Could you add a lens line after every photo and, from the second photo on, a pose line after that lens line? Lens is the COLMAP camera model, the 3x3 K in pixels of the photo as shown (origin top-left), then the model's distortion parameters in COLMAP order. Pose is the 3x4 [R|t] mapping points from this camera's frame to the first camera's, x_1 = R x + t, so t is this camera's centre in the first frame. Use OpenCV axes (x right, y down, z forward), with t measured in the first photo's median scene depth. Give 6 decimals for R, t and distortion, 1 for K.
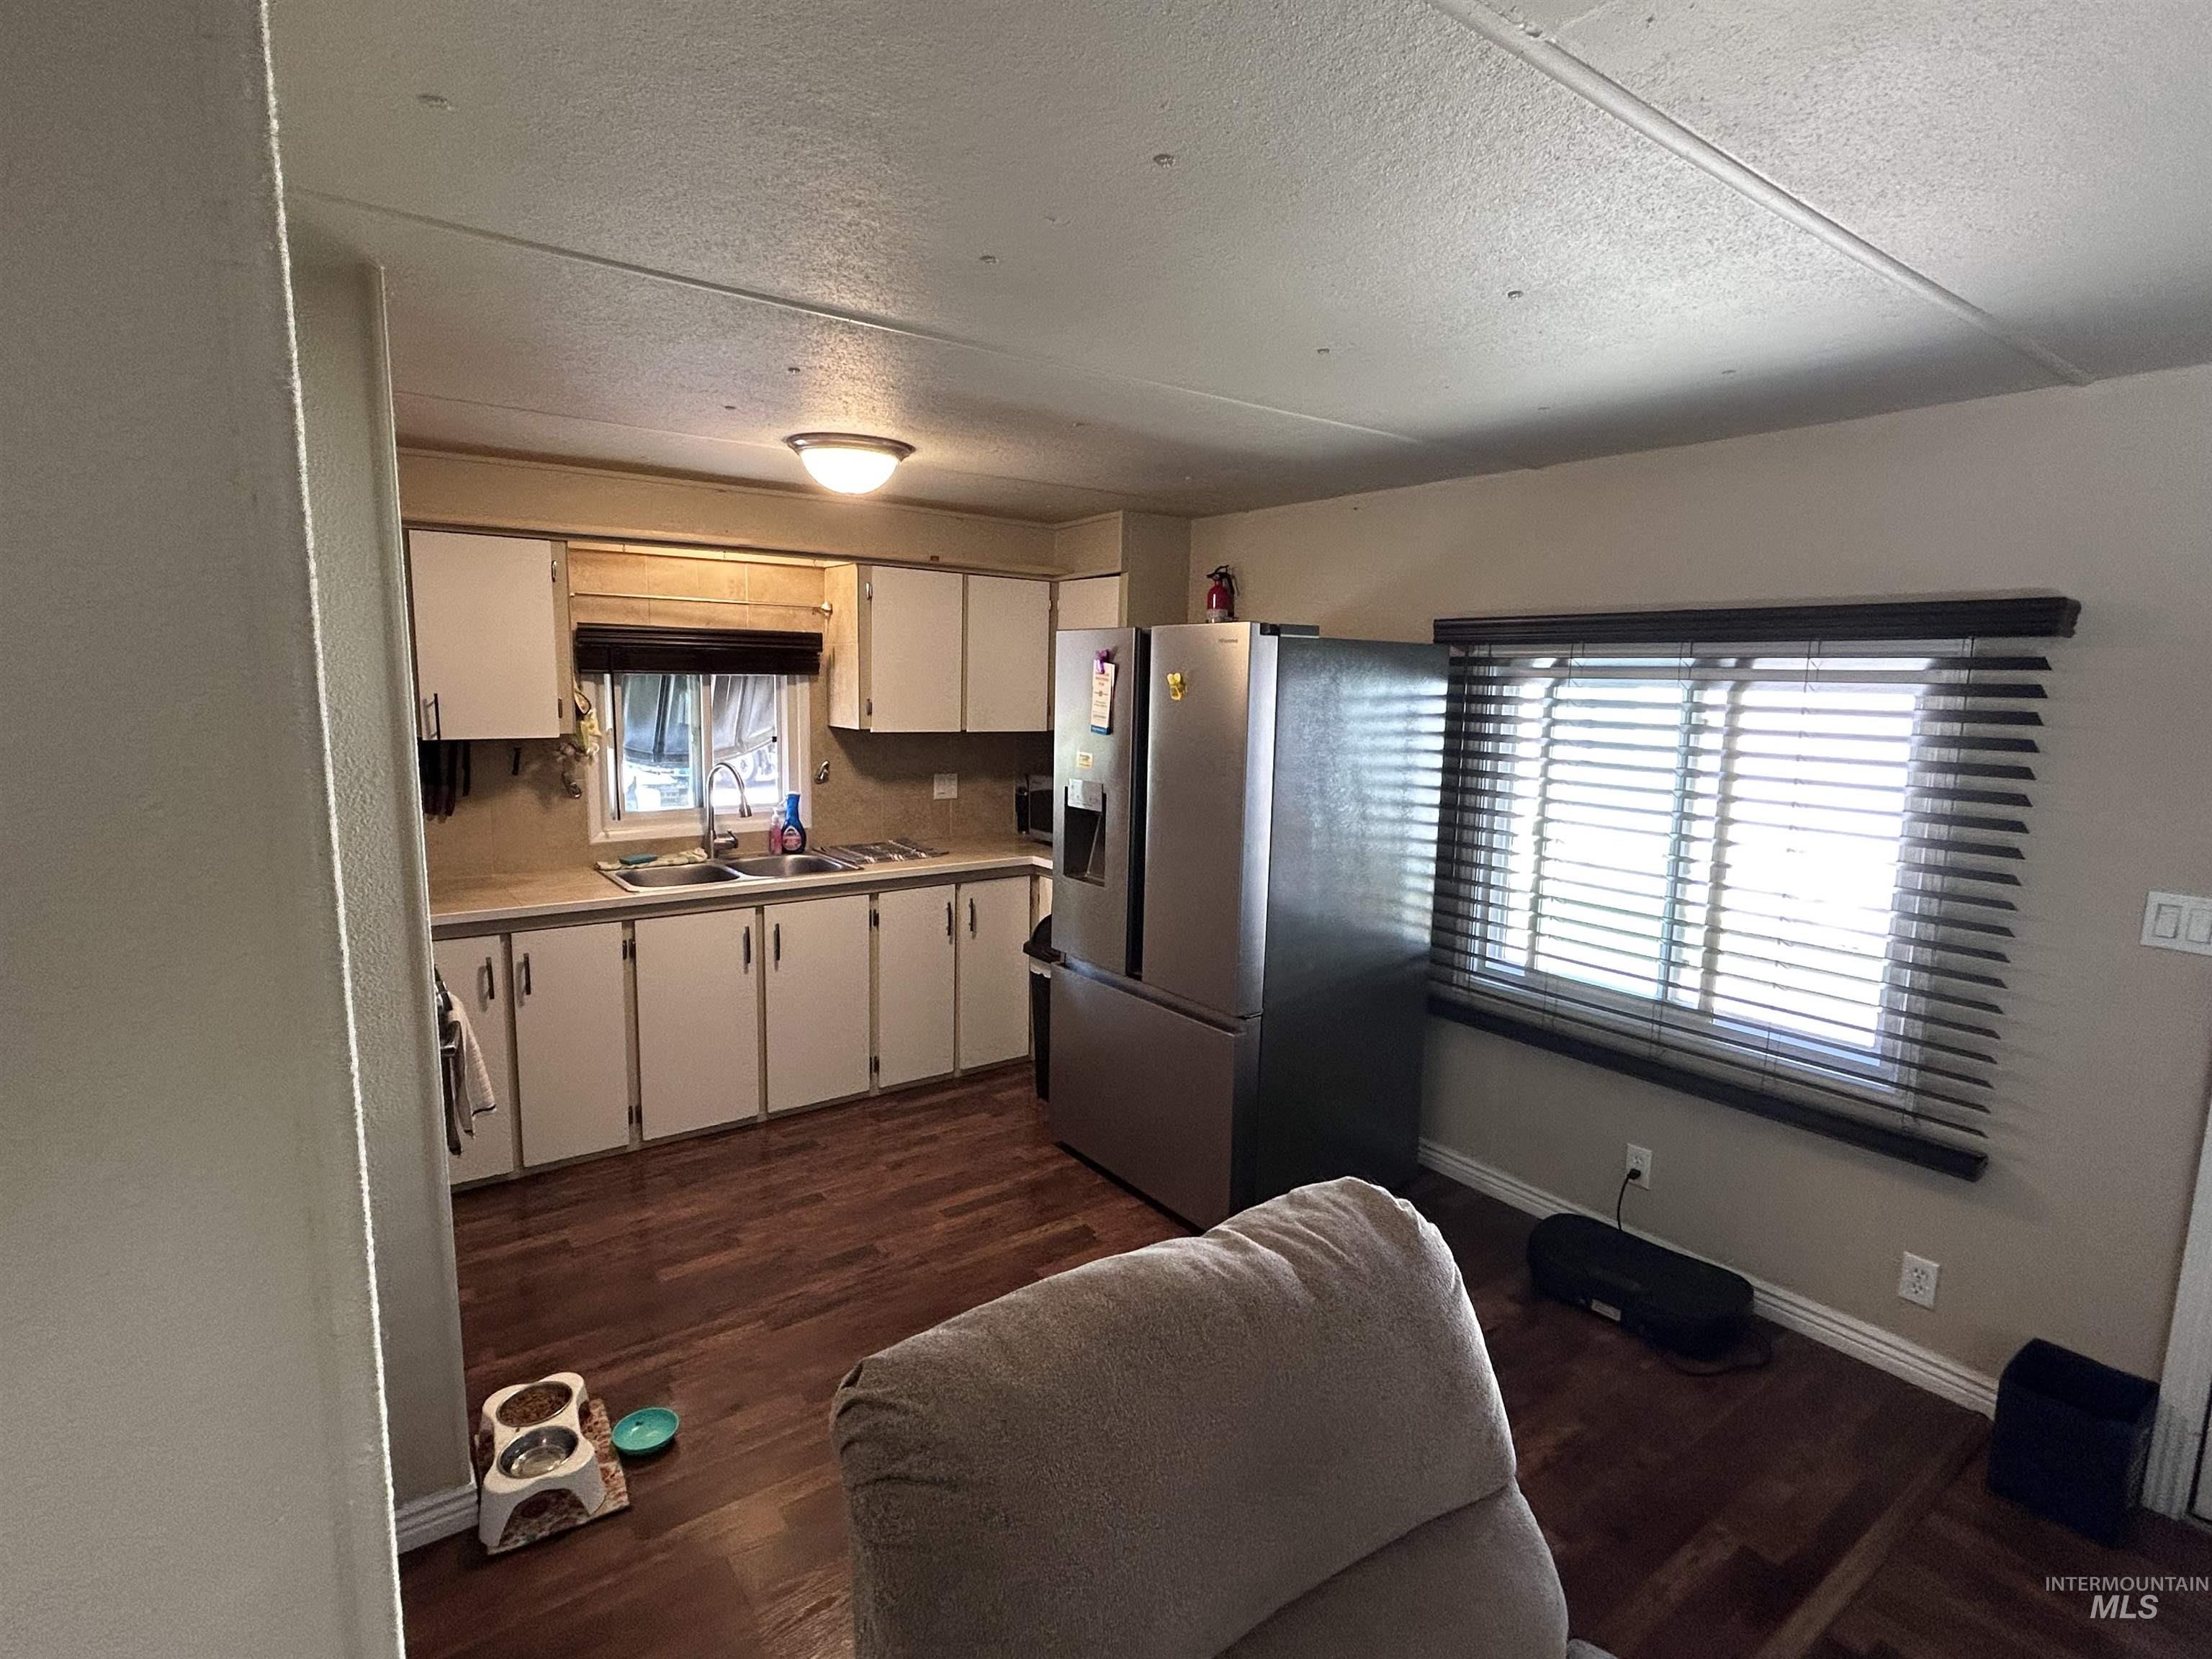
lens RADIAL K [[1083.4, 0, 1102.4], [0, 1083.4, 826.1], [0, 0, 1]] dist [-0.009570, 0.003564]
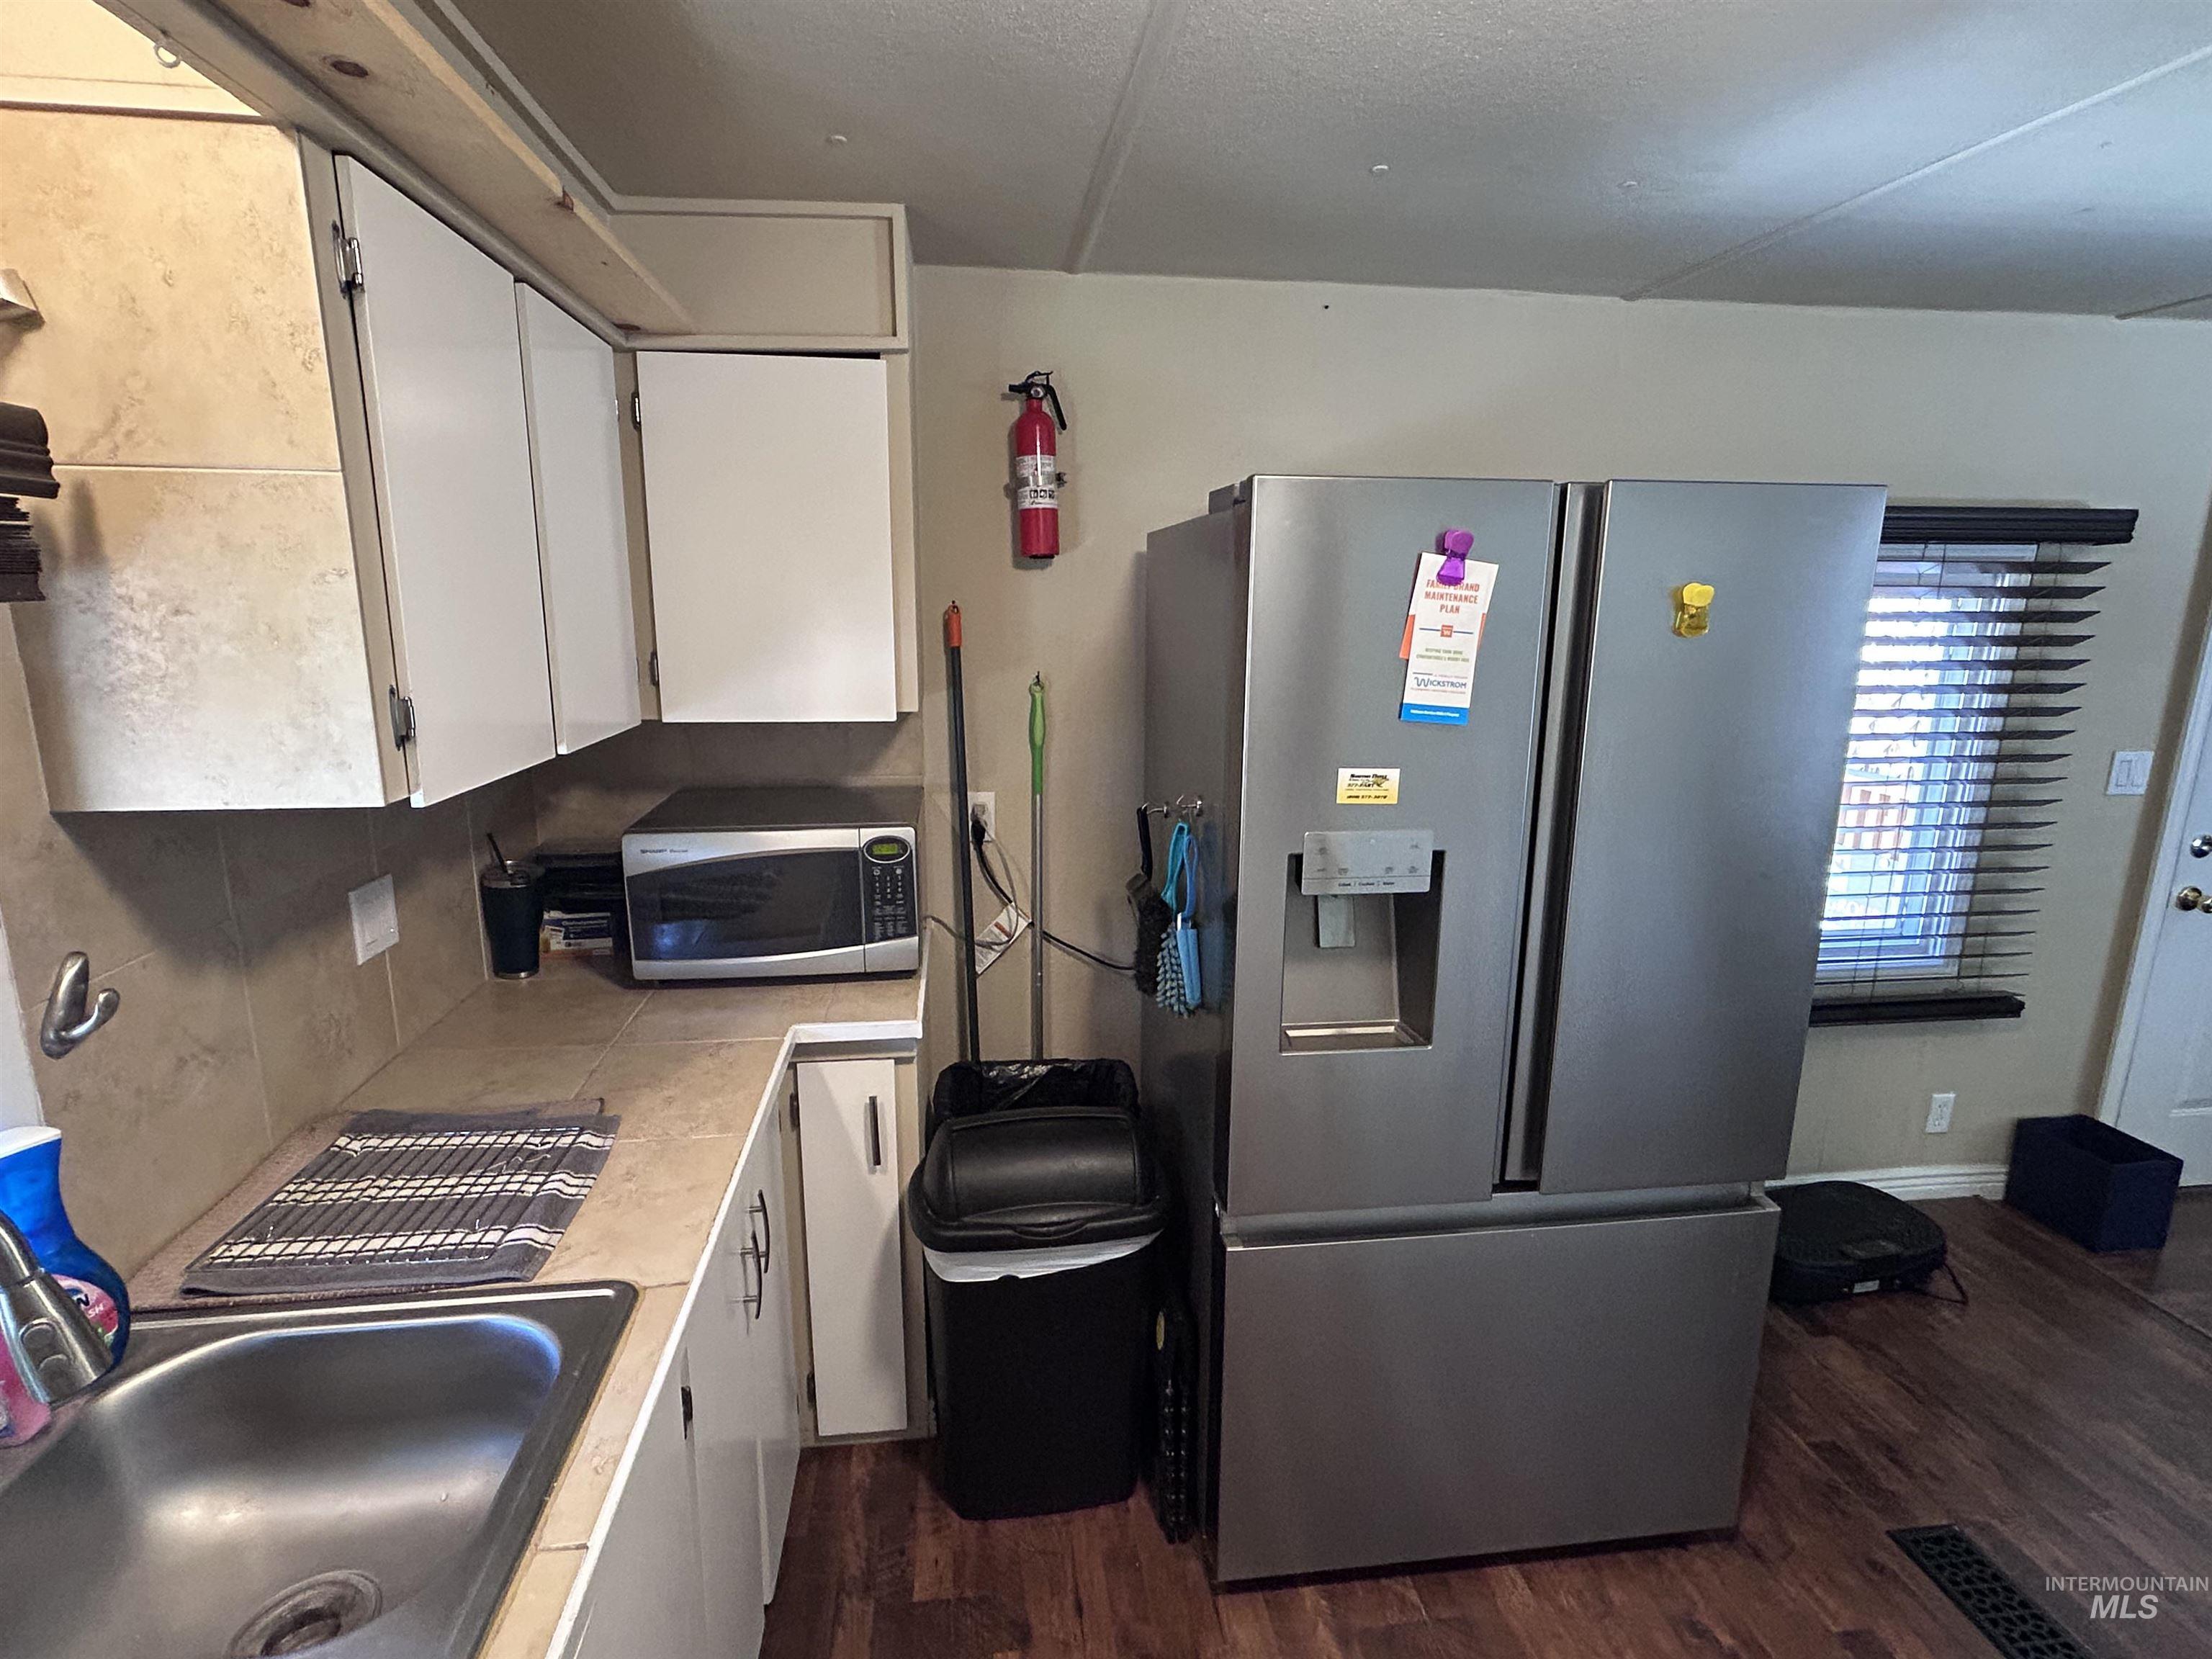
lens RADIAL K [[1083.4, 0, 1091.1], [0, 1083.4, 827.3], [0, 0, 1]] dist [-0.009570, 0.003564]
pose [[0.491344, -0.201678, 0.847294, -0.496905], [0.123986, 0.979110, 0.161155, -0.144392], [-0.862096, 0.025870, 0.506085, 0.983971]]
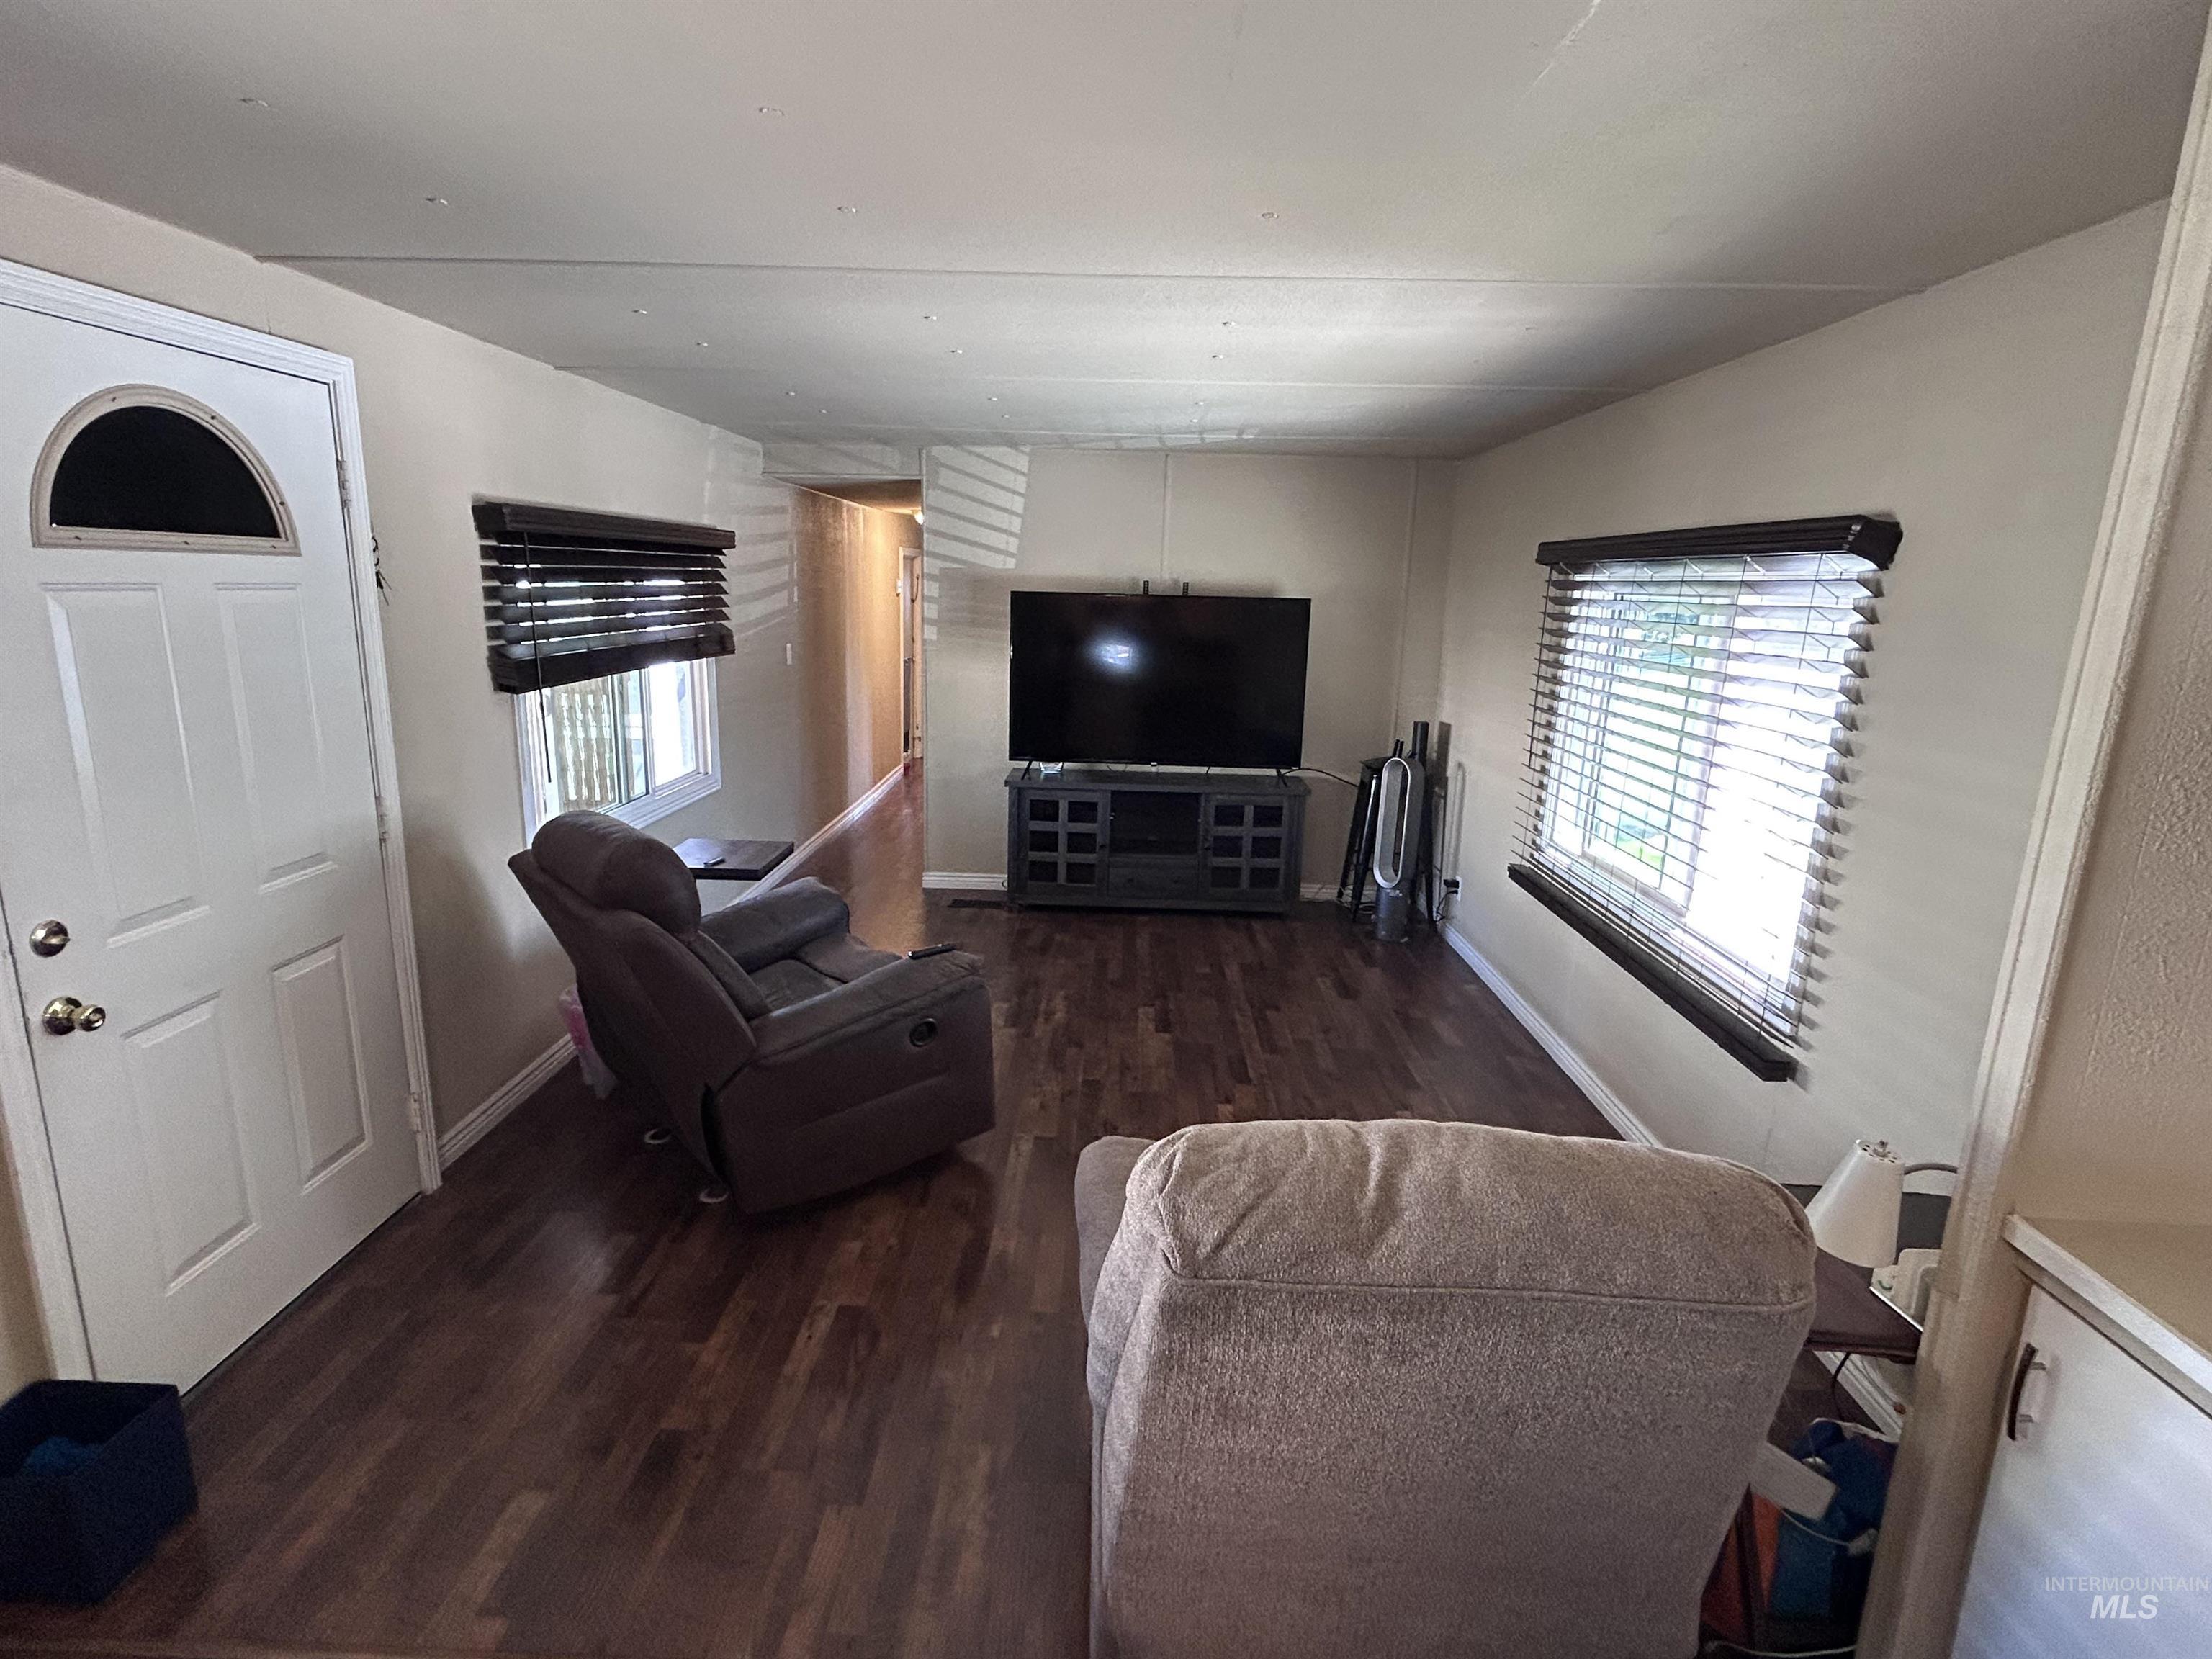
lens RADIAL K [[1083.4, 0, 1095.4], [0, 1083.4, 825.1], [0, 0, 1]] dist [-0.009570, 0.003564]
pose [[-0.794699, -0.166772, 0.583644, -0.080437], [0.047956, 0.941261, 0.334256, -0.099900], [-0.605106, 0.293622, -0.740022, 0.710160]]
